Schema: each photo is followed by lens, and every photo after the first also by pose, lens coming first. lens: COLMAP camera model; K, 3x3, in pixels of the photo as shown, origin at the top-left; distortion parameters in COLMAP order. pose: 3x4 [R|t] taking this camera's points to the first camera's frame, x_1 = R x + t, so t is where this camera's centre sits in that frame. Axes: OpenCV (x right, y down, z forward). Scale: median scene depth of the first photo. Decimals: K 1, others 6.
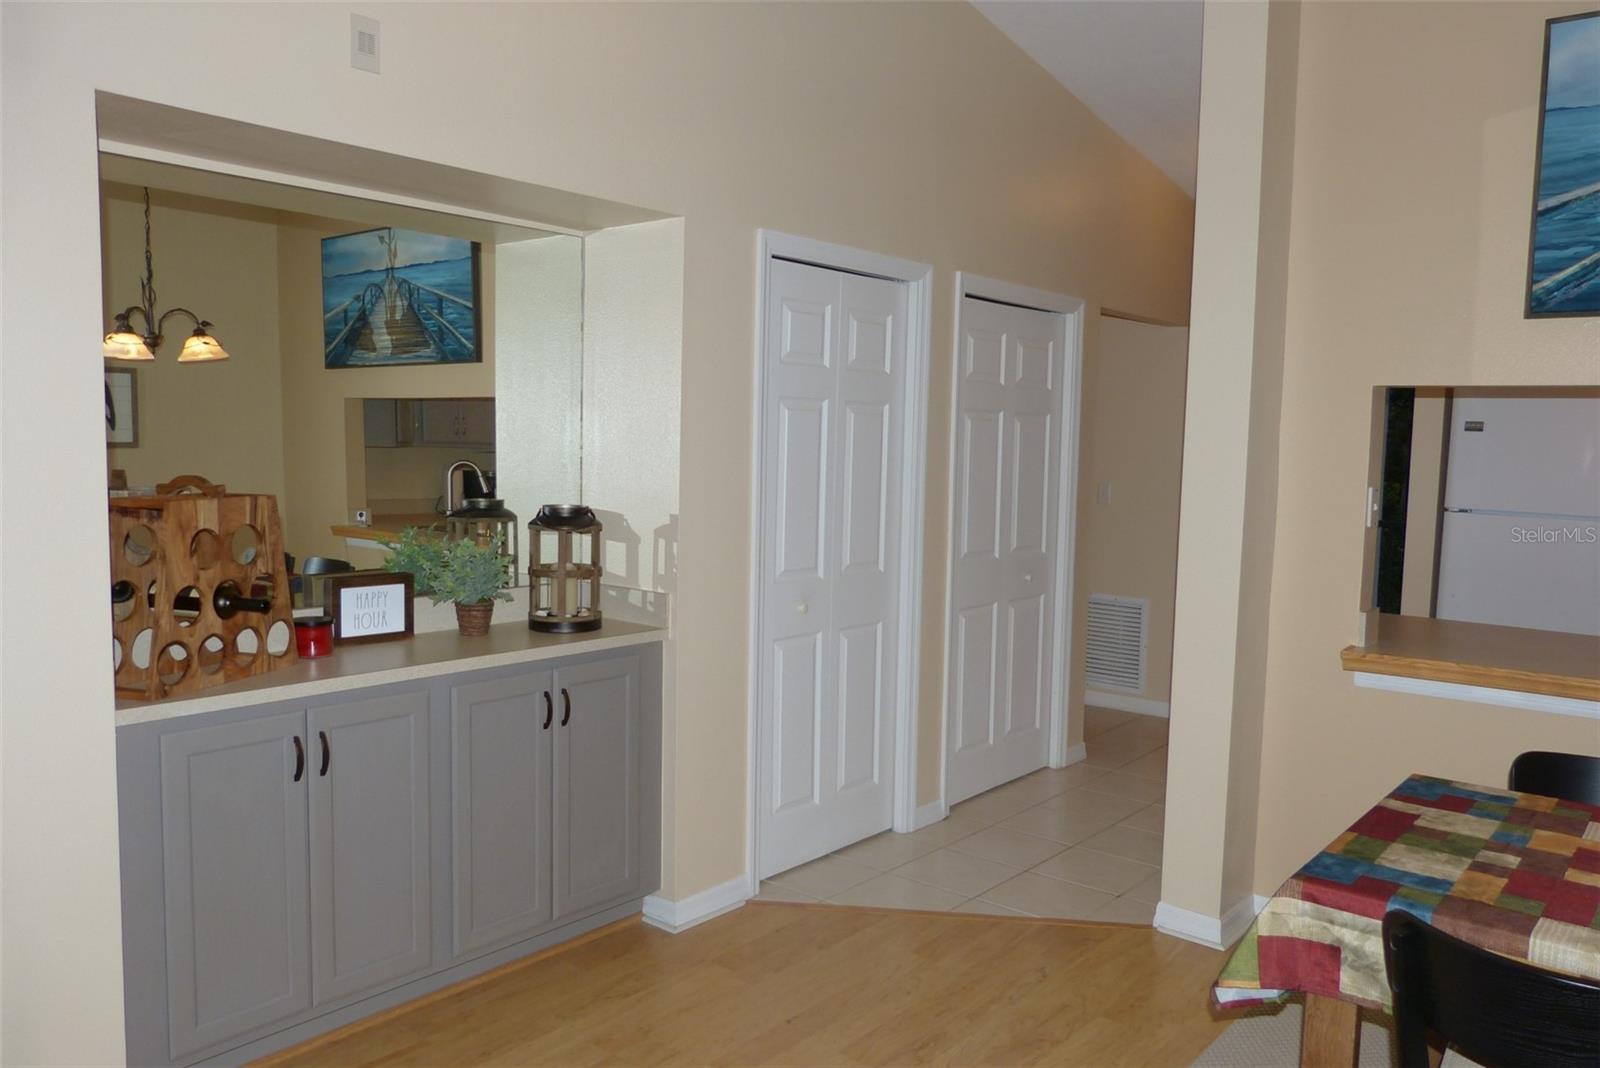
lens RADIAL K [[1218.5, 0, 806.7], [0, 1218.5, 527.6], [0, 0, 1]] dist [0.001325, 0.004741]
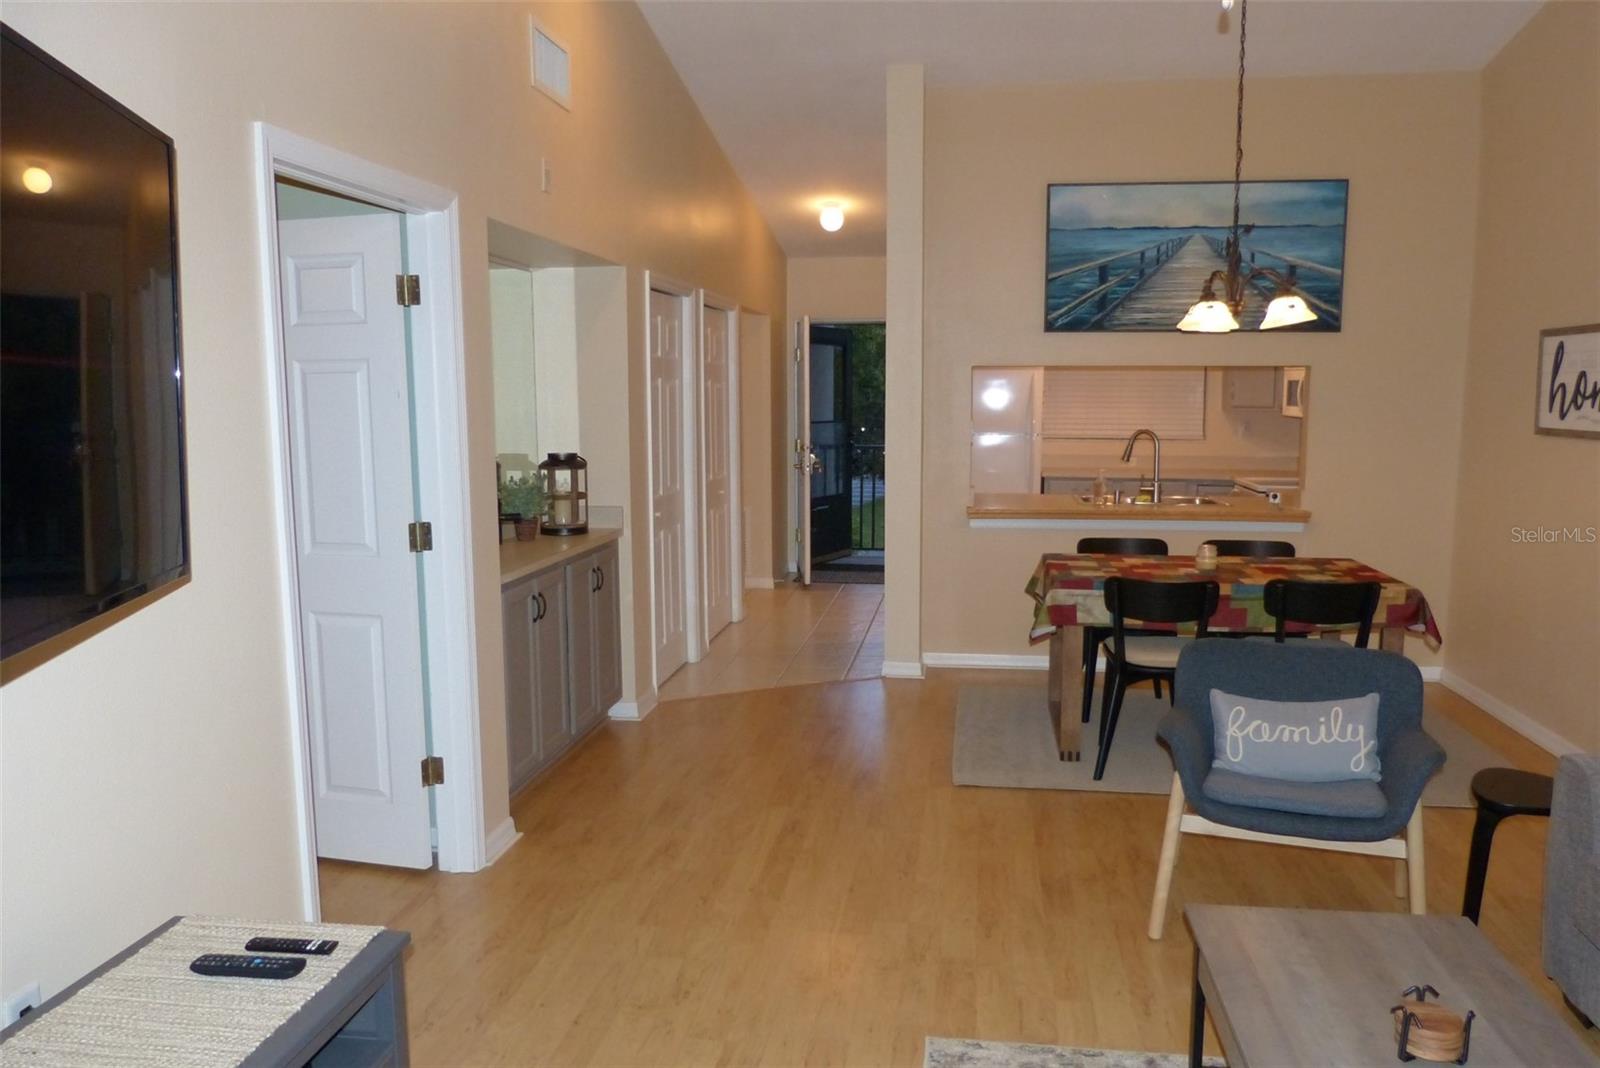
lens RADIAL K [[1218.5, 0, 794.6], [0, 1218.5, 535.2], [0, 0, 1]] dist [0.001325, 0.004741]
pose [[0.855580, -0.087056, 0.510299, -0.819161], [0.064233, 0.995993, 0.062220, 0.009827], [-0.513671, -0.020456, 0.857743, -0.517002]]
